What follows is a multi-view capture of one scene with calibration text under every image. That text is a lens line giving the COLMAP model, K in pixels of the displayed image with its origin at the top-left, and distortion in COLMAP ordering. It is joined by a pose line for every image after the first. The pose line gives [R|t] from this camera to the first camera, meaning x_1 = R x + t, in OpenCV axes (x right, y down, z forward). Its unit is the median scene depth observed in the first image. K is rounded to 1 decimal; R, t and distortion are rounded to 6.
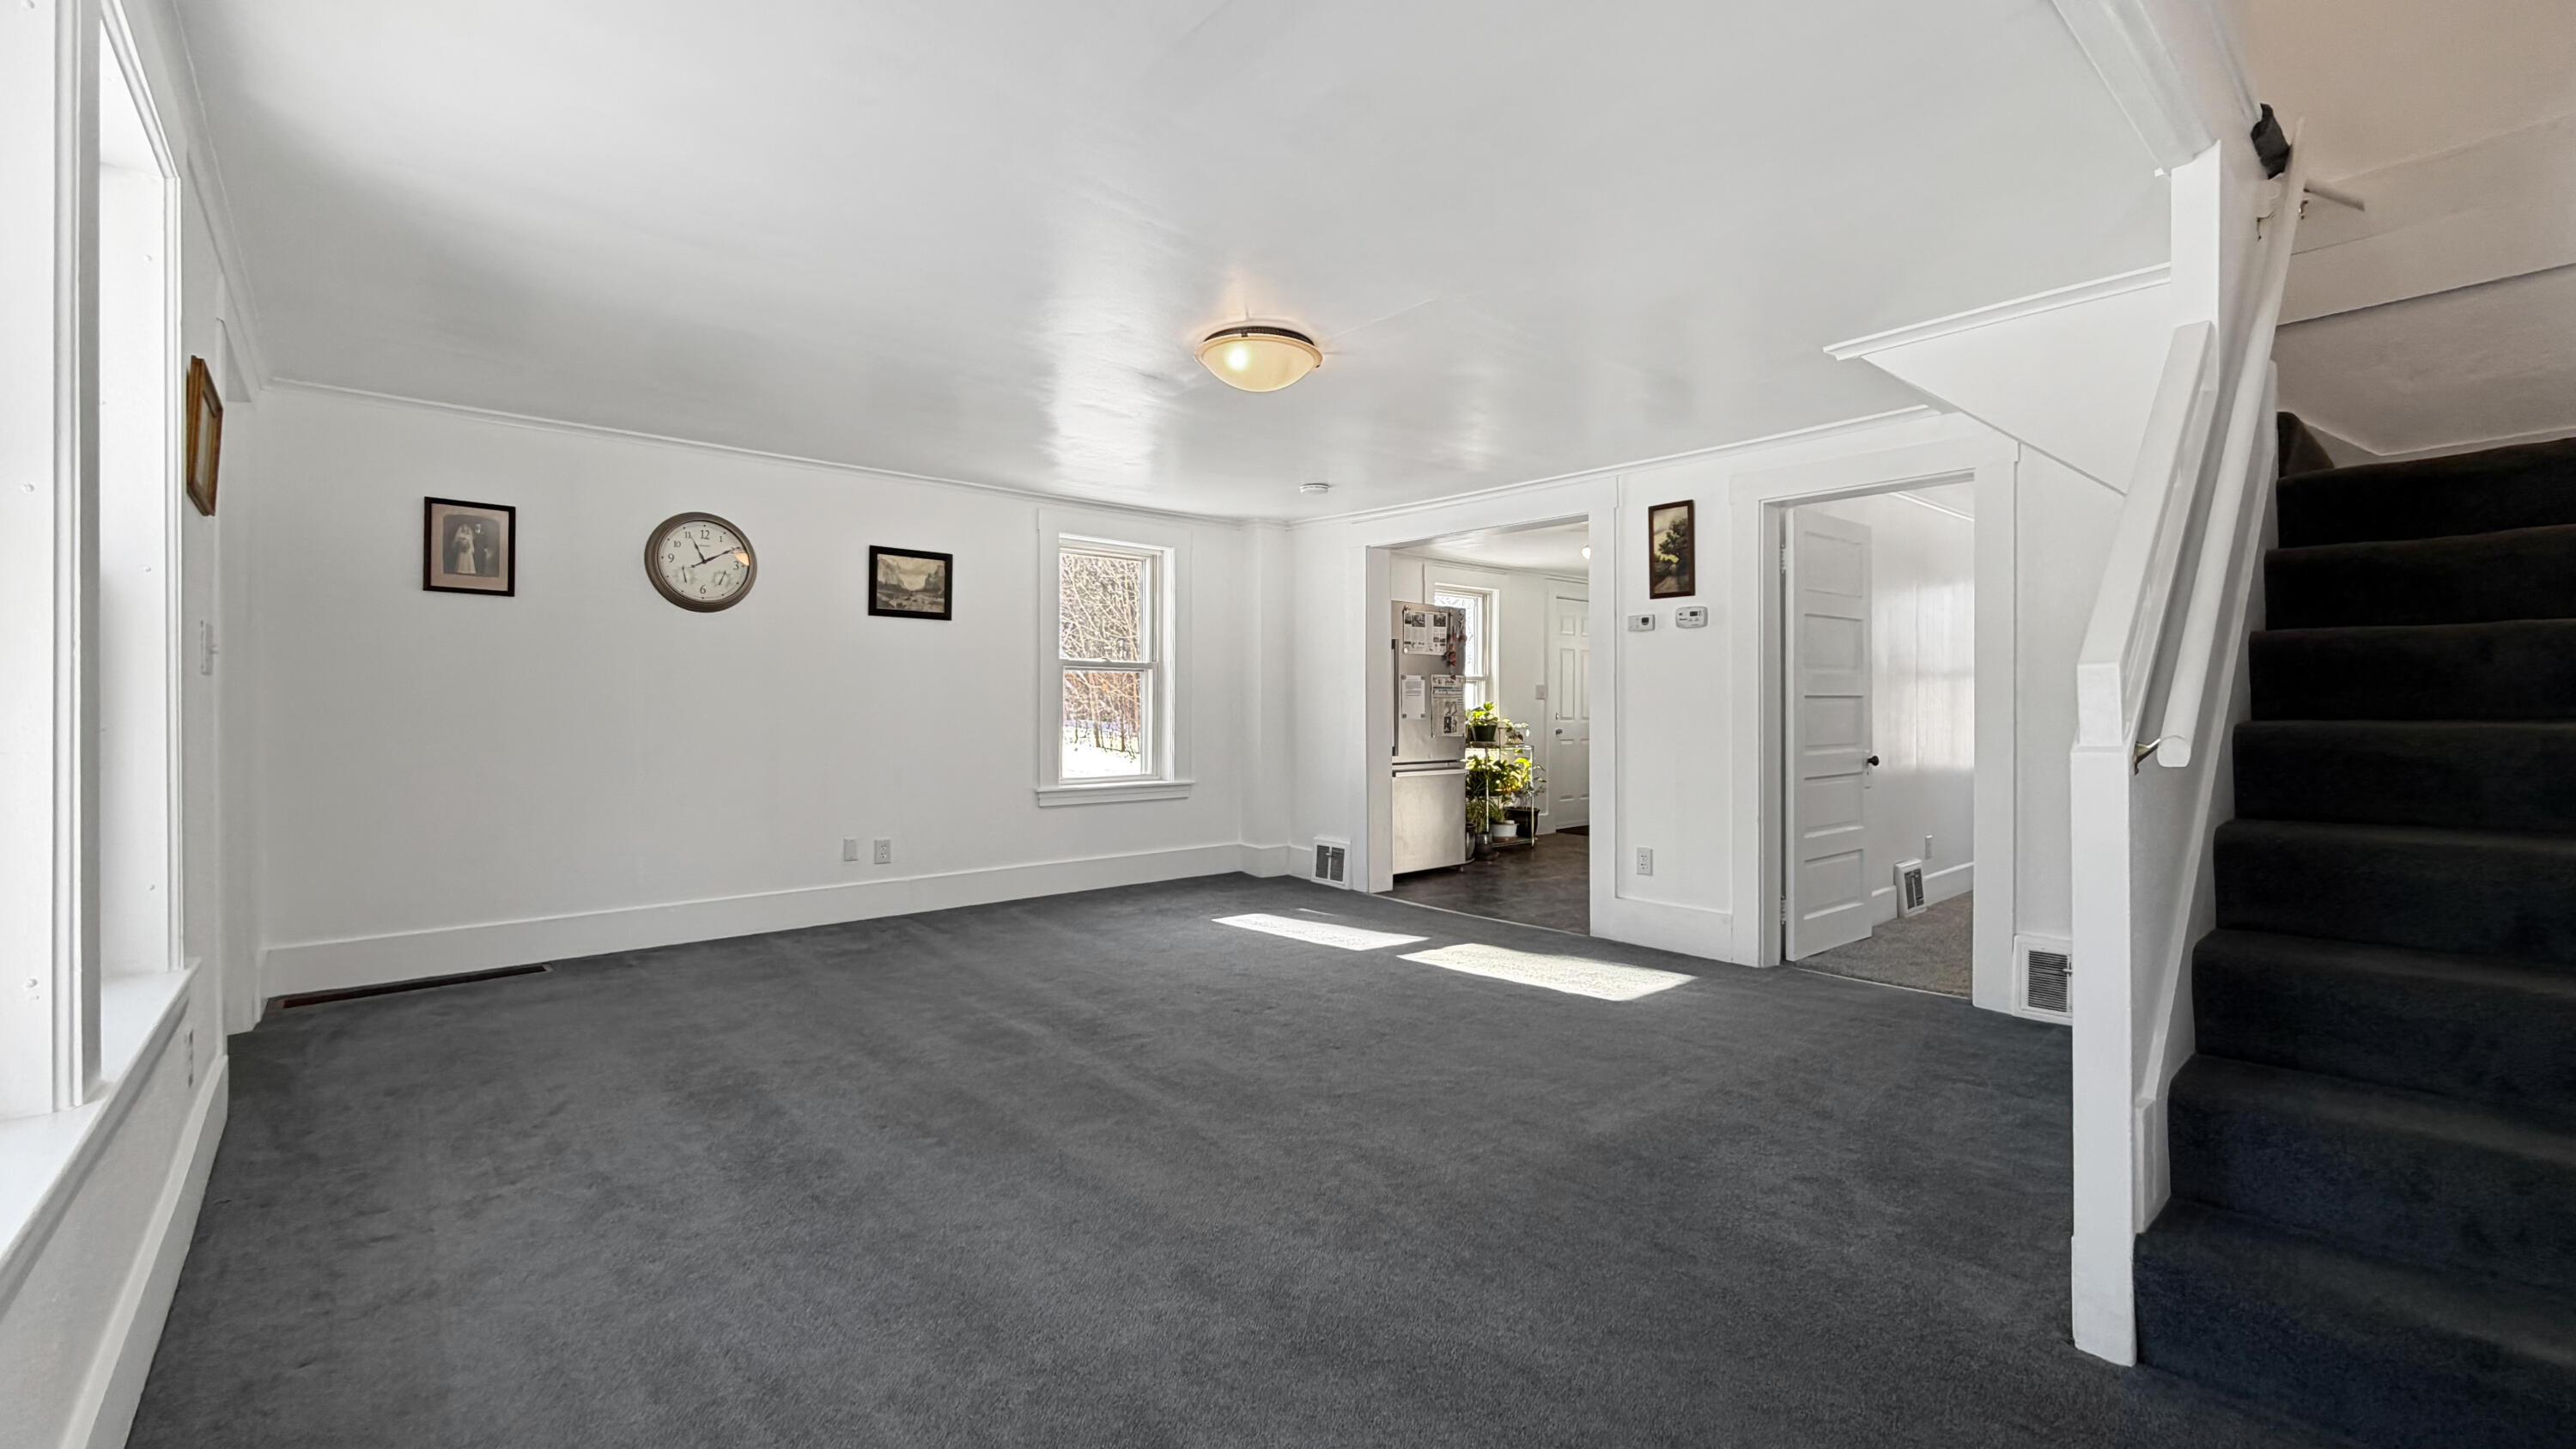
lens RADIAL K [[1052.3, 0, 1288.3], [0, 1052.3, 693.7], [0, 0, 1]] dist [0.000143, -0.000074]
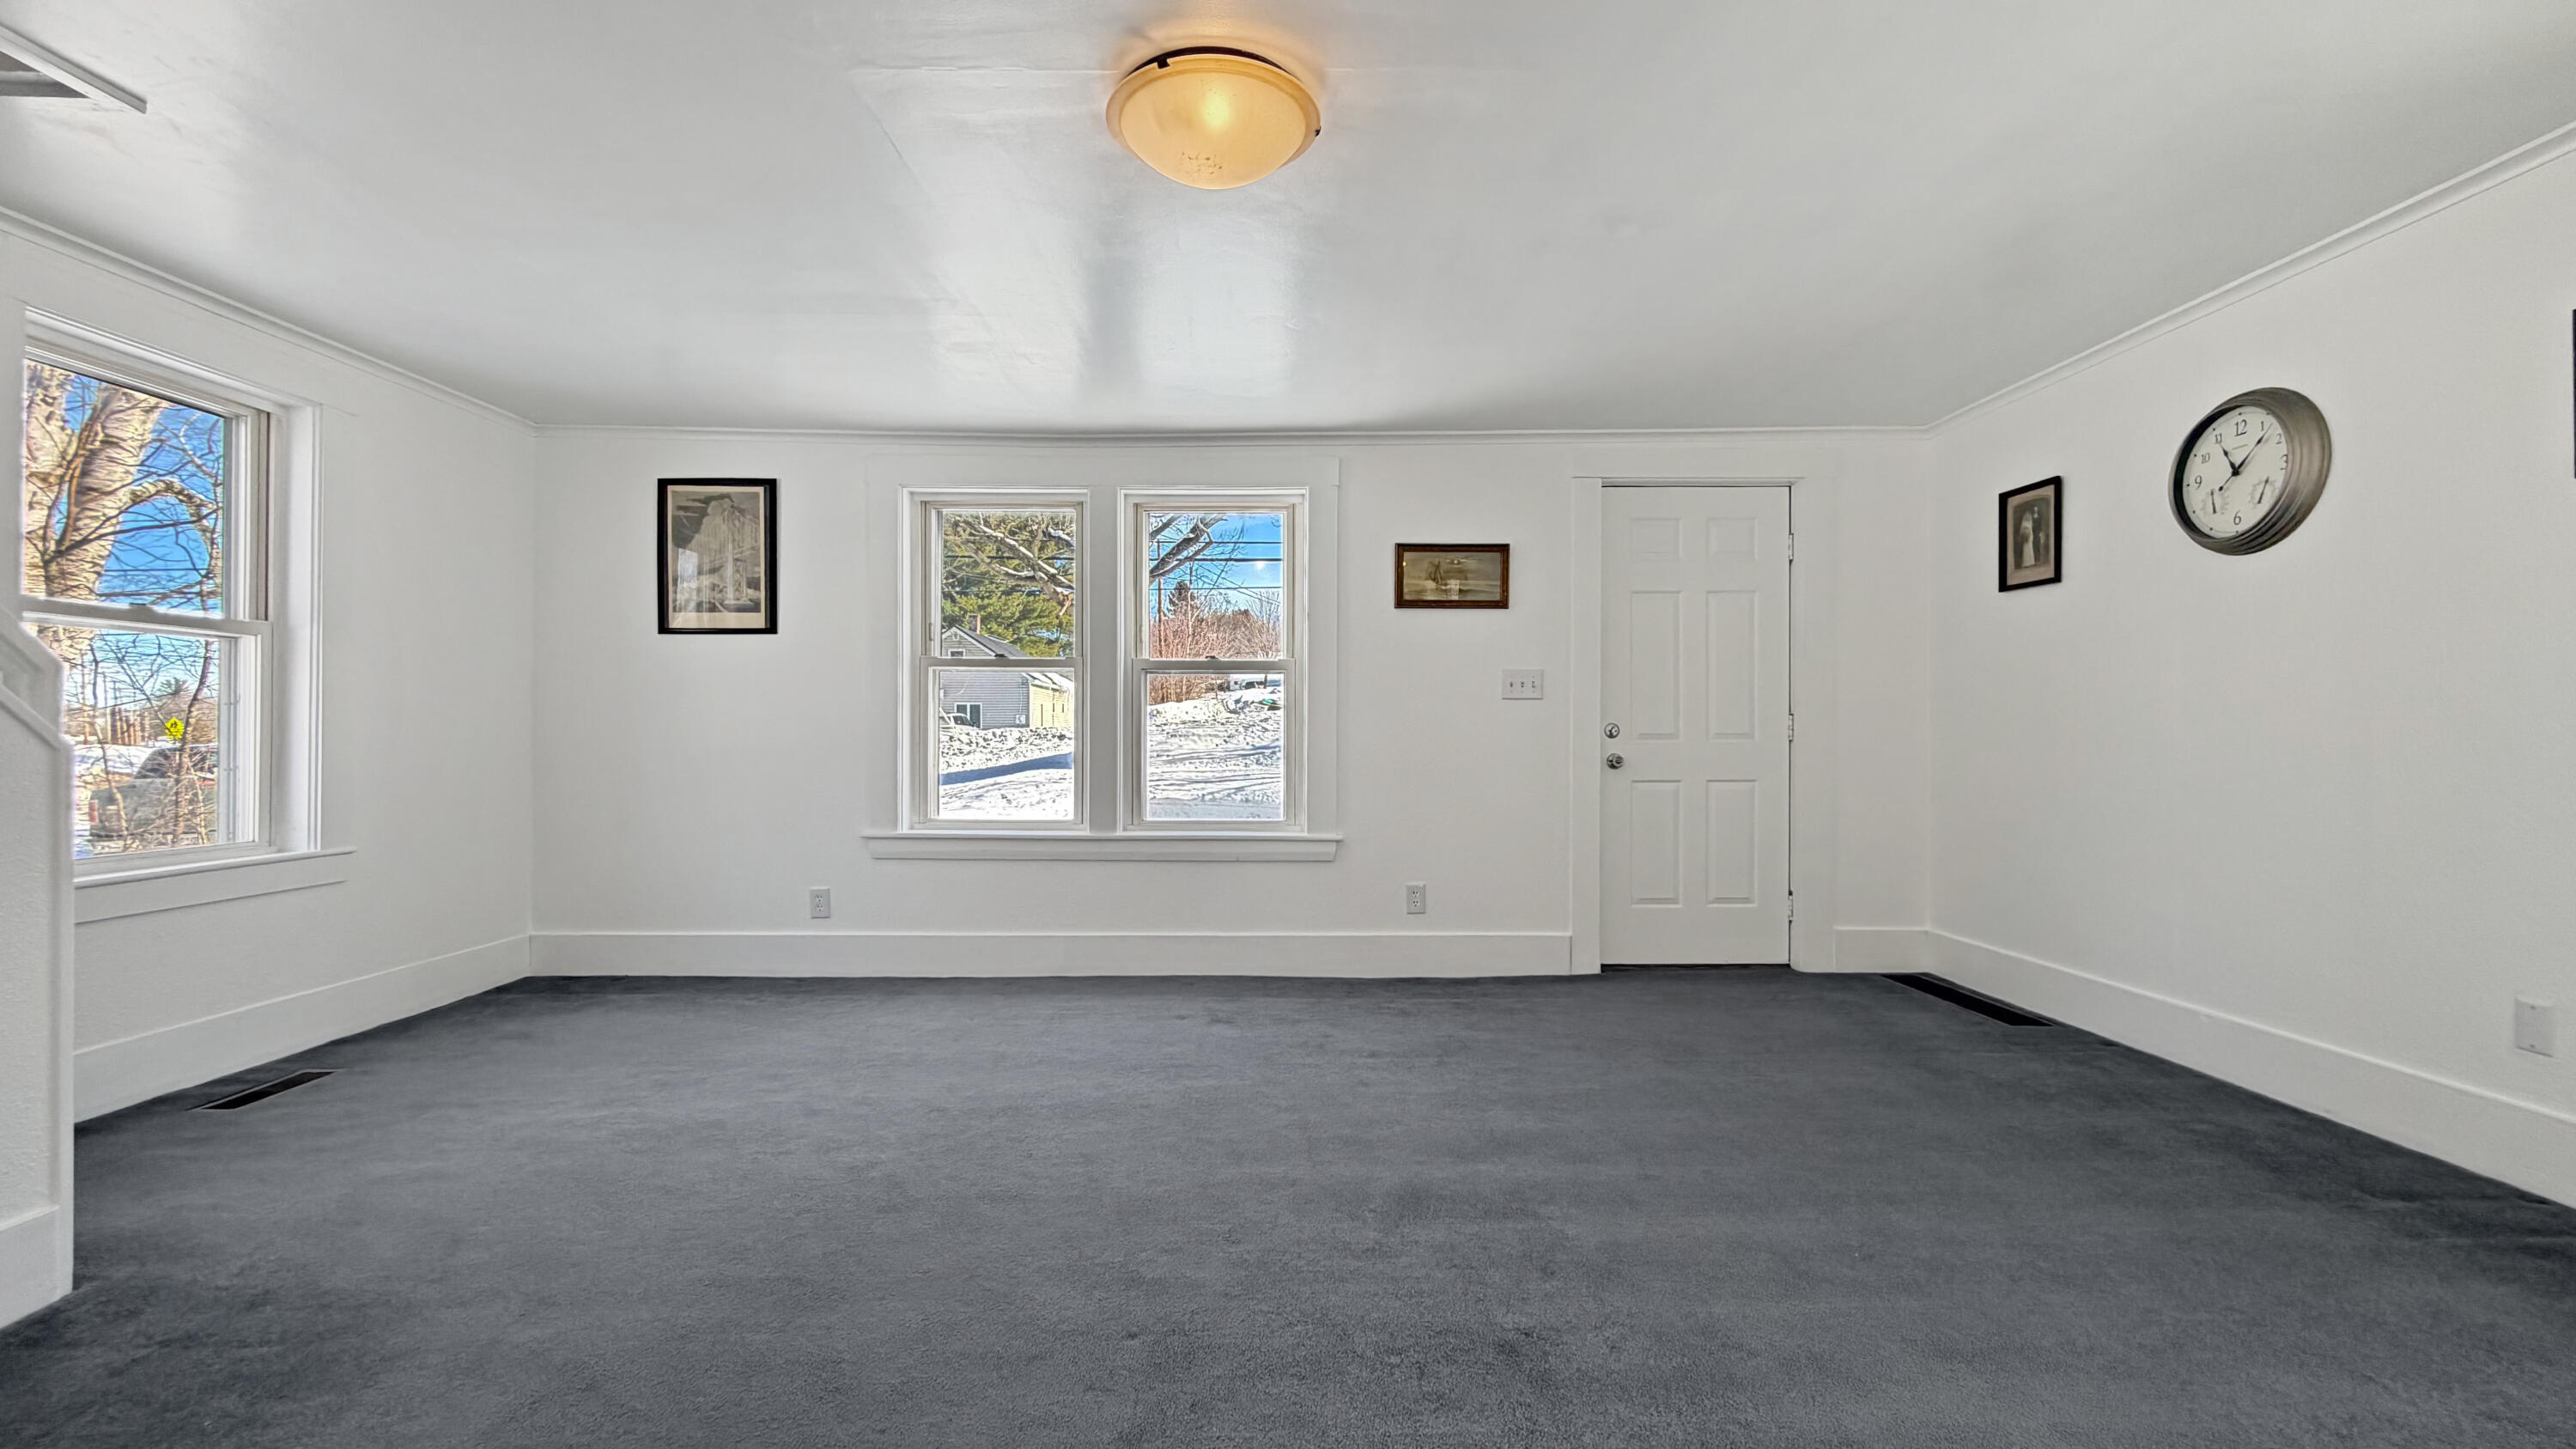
lens RADIAL K [[1044.6, 0, 1288.3], [0, 1044.6, 729.3], [0, 0, 1]] dist [-0.000389, -0.000077]
pose [[-0.651971, -0.003158, -0.758238, 0.233673], [0.011548, 0.999834, -0.014093, 0.023314], [0.758156, -0.017945, -0.651826, 0.838659]]
